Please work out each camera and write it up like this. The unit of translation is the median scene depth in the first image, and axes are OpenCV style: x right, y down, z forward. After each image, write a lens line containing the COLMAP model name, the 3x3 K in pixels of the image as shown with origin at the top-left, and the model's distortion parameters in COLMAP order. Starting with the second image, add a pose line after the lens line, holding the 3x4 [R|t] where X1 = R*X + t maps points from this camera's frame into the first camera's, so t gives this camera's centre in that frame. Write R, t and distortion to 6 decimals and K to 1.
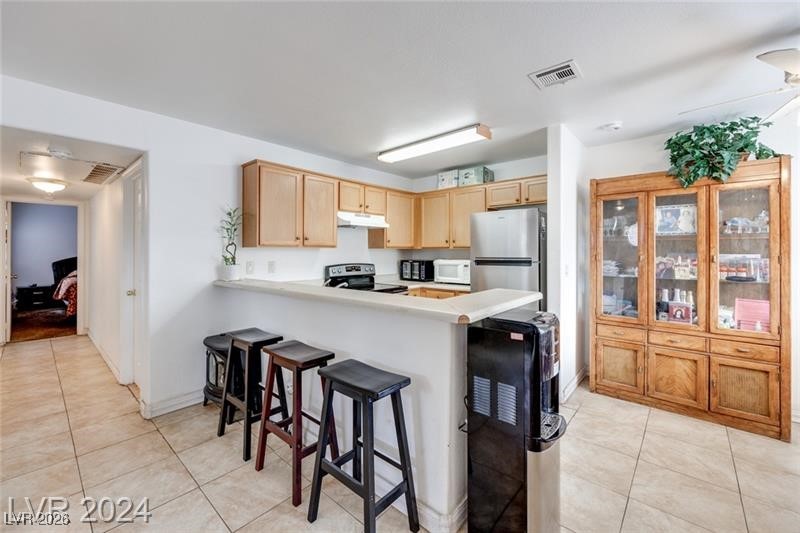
lens RADIAL K [[329.3, 0, 388.4], [0, 329.3, 250.5], [0, 0, 1]] dist [-0.000669, -0.000122]
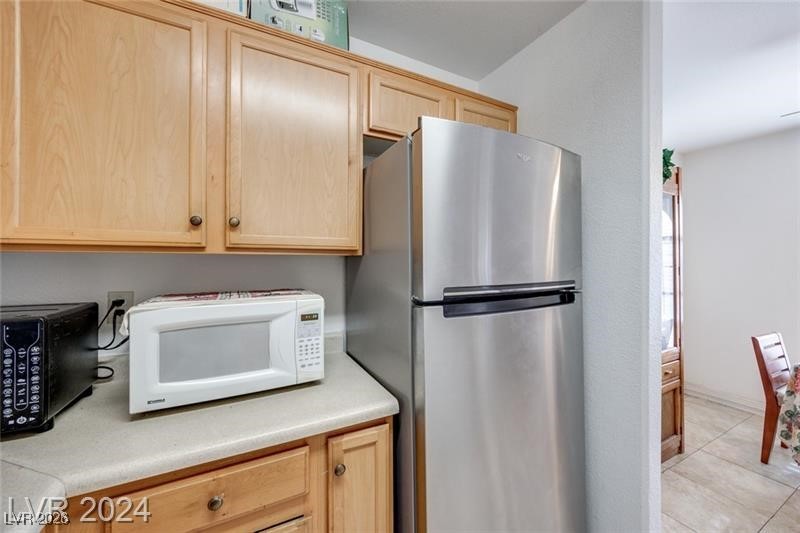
lens RADIAL K [[310.4, 0, 408.9], [0, 310.4, 266.4], [0, 0, 1]] dist [-0.001601, -0.000166]
pose [[0.338076, -0.002466, 0.941116, 0.029201], [-0.004944, 0.999978, 0.004397, 0.004353], [-0.941106, -0.006140, 0.338056, 1.170377]]
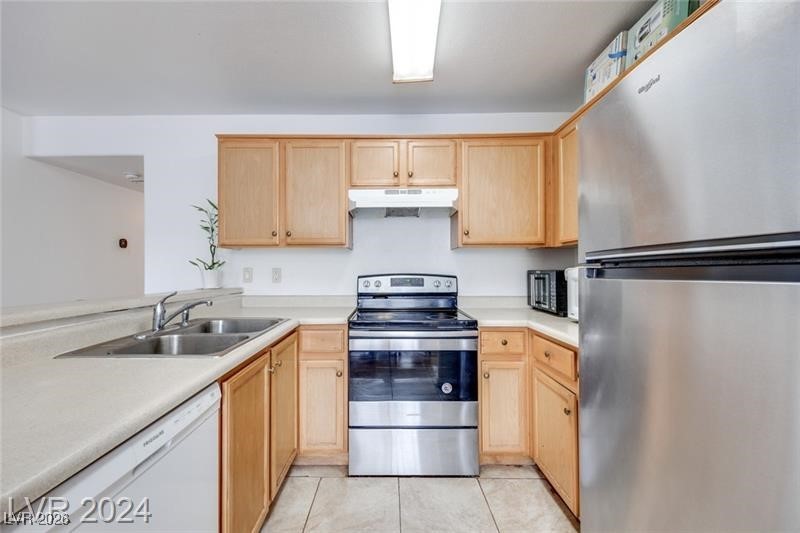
lens RADIAL K [[330.2, 0, 387.9], [0, 330.2, 263.6], [0, 0, 1]] dist [0.003701, 0.000260]
pose [[0.669070, -0.016114, -0.743024, 0.465100], [0.006346, 0.999852, -0.015969, 0.044423], [0.743172, 0.005970, 0.669074, 0.796391]]
